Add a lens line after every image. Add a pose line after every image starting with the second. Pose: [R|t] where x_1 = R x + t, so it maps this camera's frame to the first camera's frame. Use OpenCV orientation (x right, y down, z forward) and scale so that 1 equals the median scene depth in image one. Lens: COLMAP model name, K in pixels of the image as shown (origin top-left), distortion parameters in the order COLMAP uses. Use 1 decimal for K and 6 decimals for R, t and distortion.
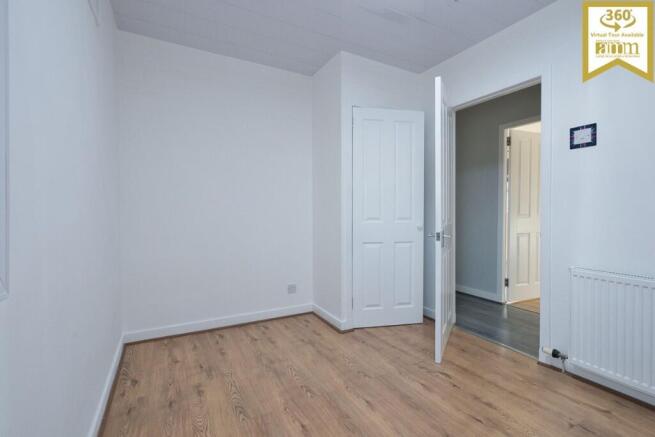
lens RADIAL K [[298.1, 0, 327.5], [0, 298.1, 218.5], [0, 0, 1]] dist [-0.001163, 0.000077]
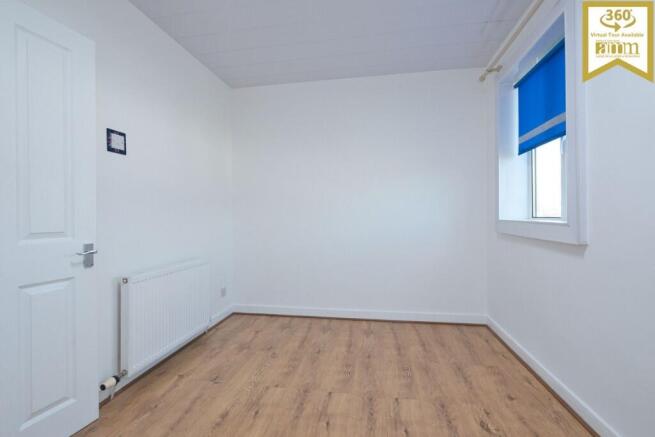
lens RADIAL K [[298.1, 0, 327.5], [0, 298.1, 218.5], [0, 0, 1]] dist [-0.001163, 0.000077]
pose [[-0.786746, 0.003983, 0.617264, -0.300961], [0.023151, 0.999466, 0.023058, -0.032173], [-0.616842, 0.032432, -0.786418, 1.406179]]
